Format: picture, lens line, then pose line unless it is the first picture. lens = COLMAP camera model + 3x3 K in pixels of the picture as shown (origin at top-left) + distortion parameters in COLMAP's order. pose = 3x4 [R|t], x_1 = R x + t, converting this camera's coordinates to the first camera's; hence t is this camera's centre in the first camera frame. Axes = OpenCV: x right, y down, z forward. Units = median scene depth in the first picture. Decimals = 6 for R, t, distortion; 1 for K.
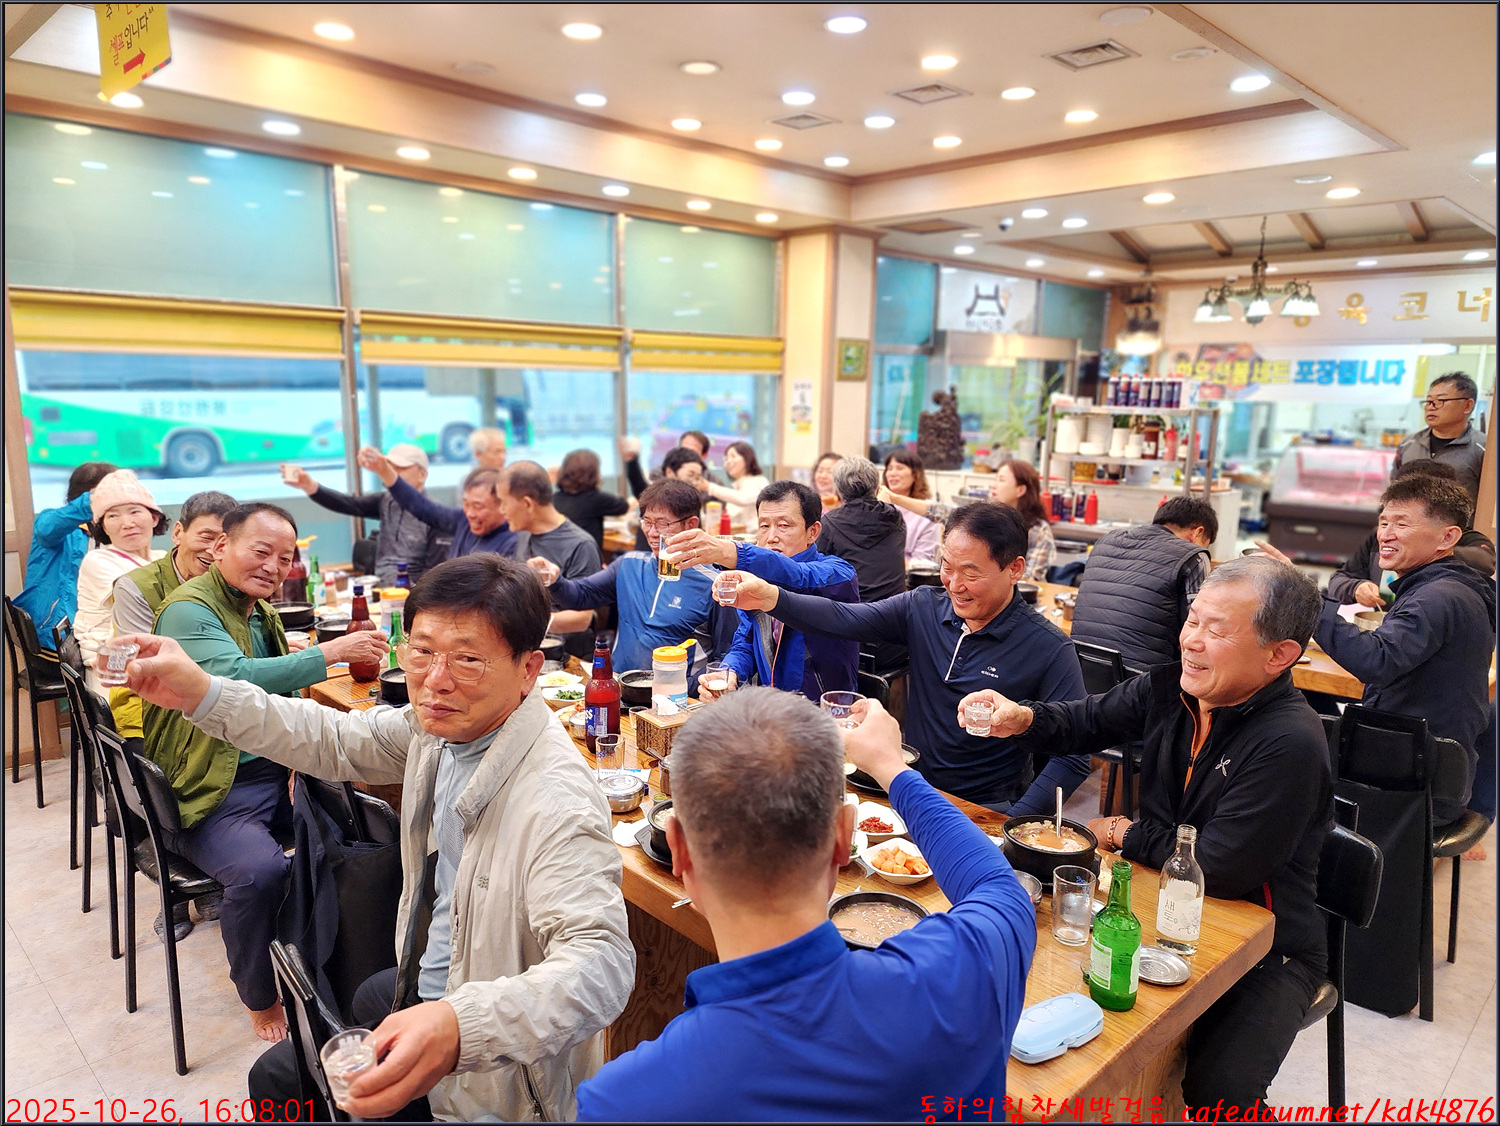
lens RADIAL K [[994.3, 0, 747.1], [0, 994.3, 561.7], [0, 0, 1]] dist [0.079281, -0.070570]
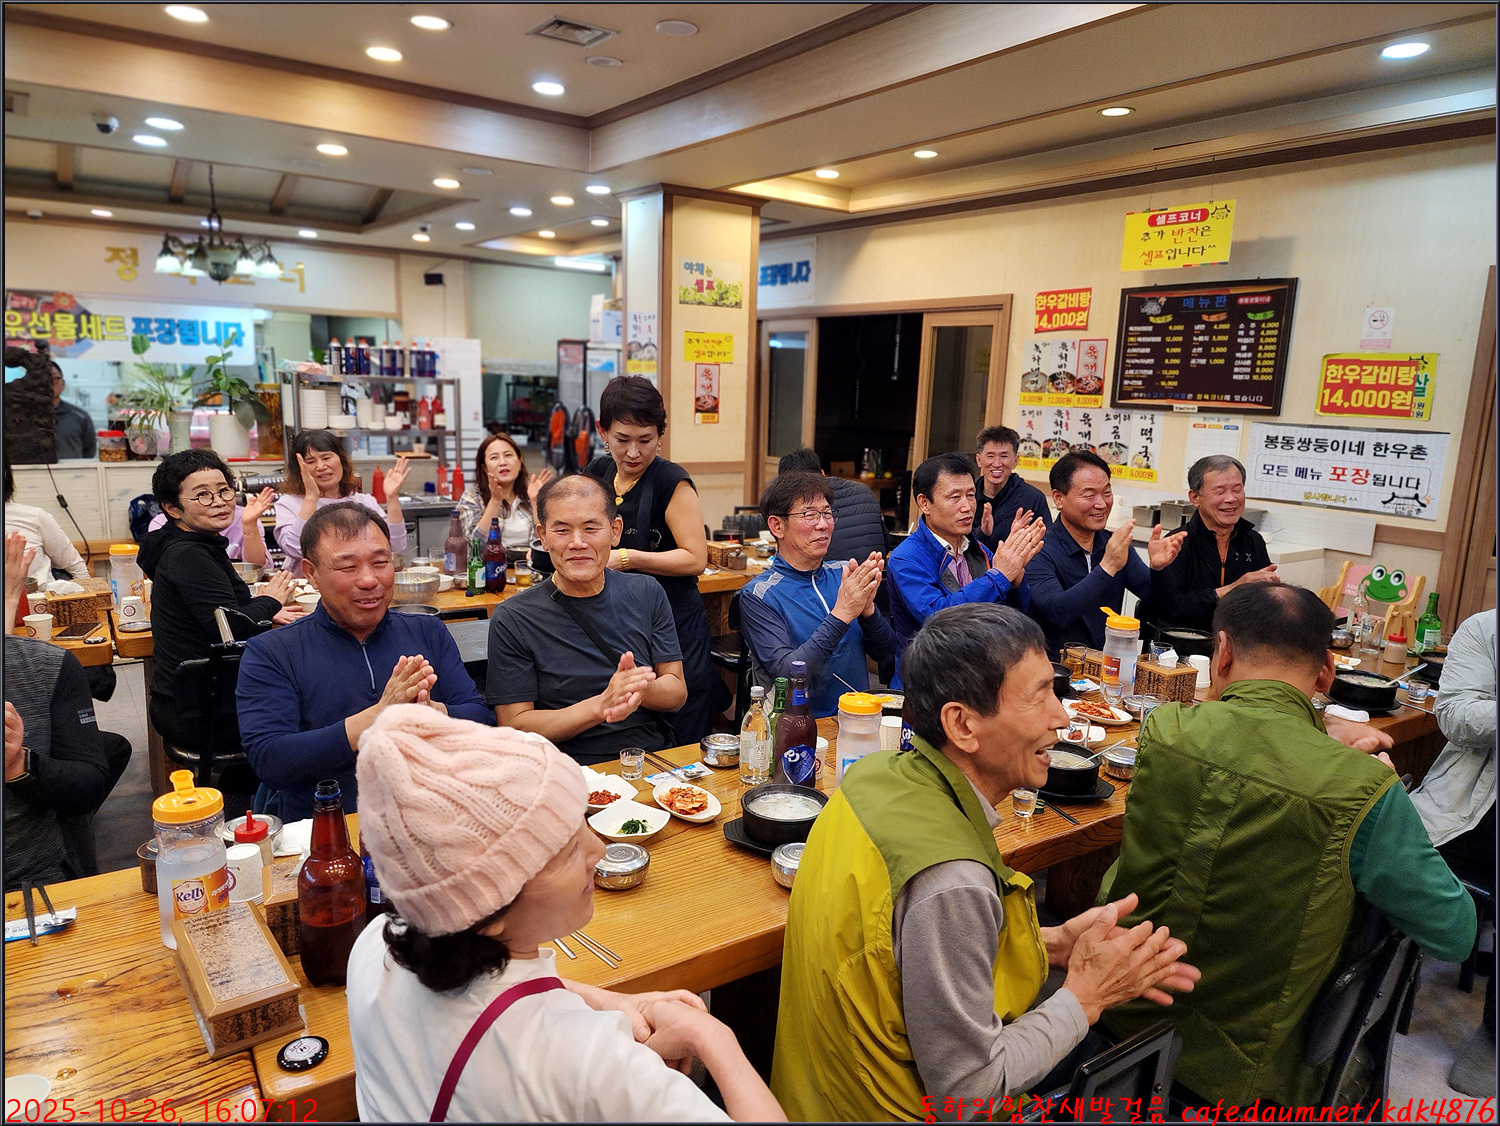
lens RADIAL K [[994.3, 0, 758.8], [0, 994.3, 570.2], [0, 0, 1]] dist [0.079281, -0.070570]
pose [[0.184572, -0.196641, 0.962946, -0.300098], [0.142536, 0.974777, 0.171737, -0.050853], [-0.972428, 0.105556, 0.207945, 0.276499]]
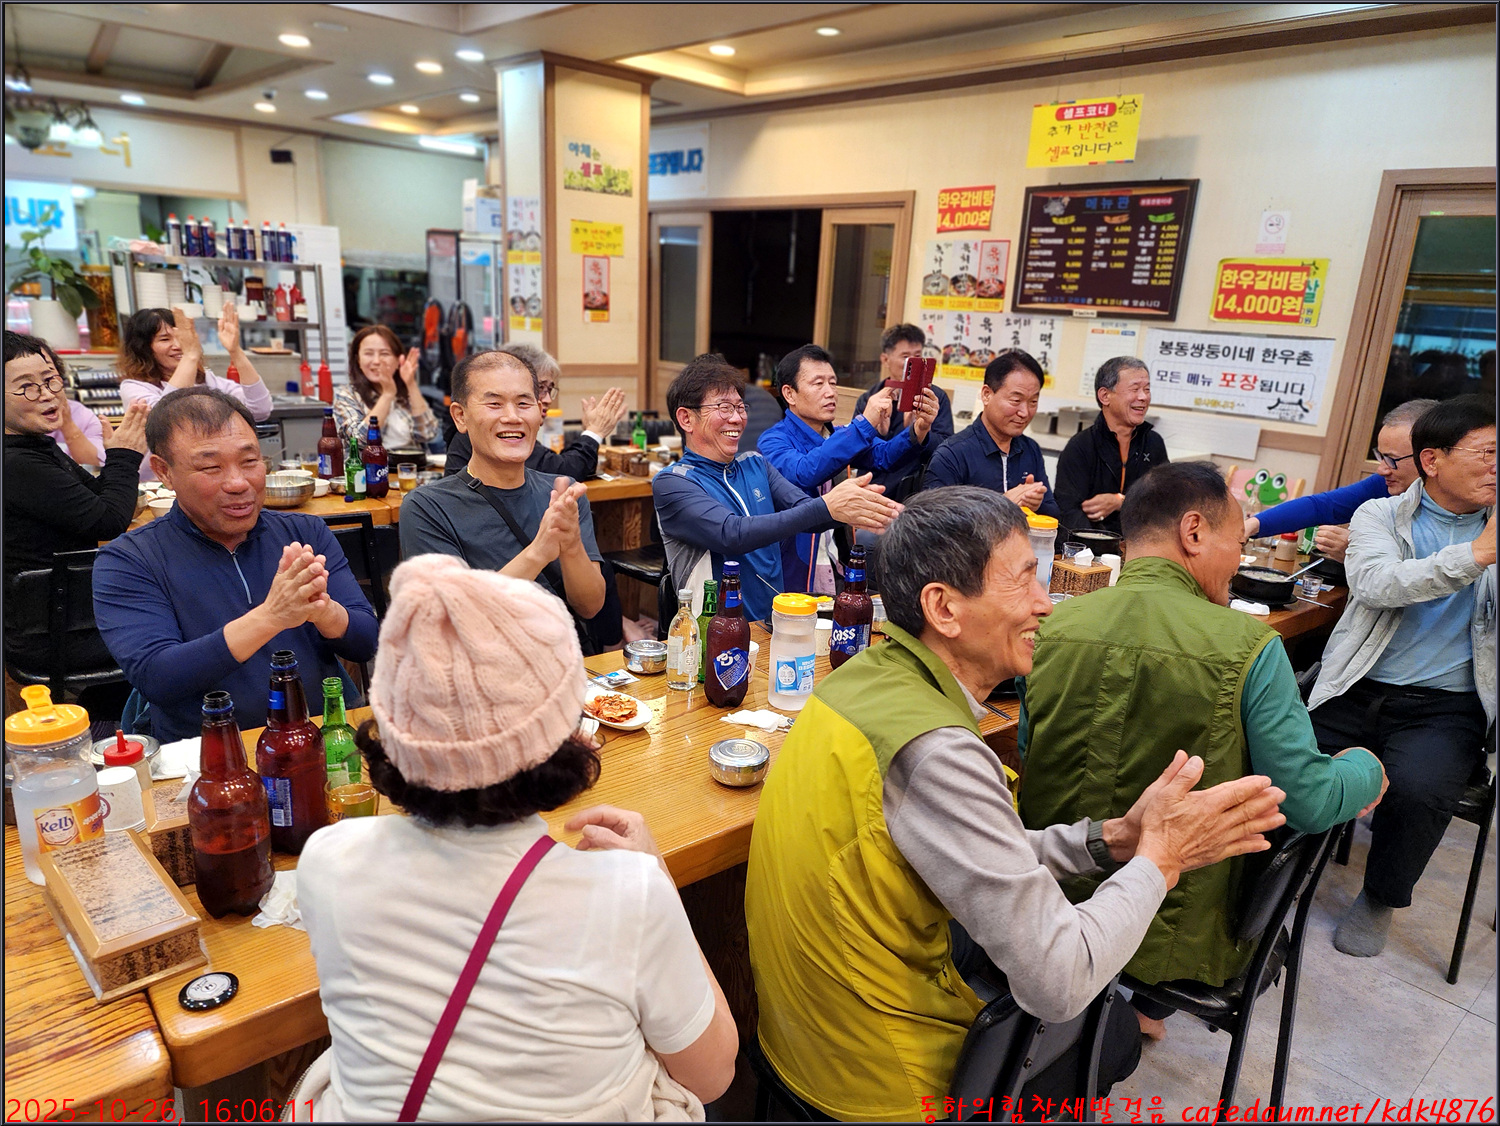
lens RADIAL K [[994.3, 0, 758.9], [0, 994.3, 585.5], [0, 0, 1]] dist [0.079281, -0.070570]
pose [[0.070030, -0.292865, 0.953586, -0.290510], [0.122958, 0.951177, 0.283095, -0.045771], [-0.989938, 0.097426, 0.102621, 0.288170]]
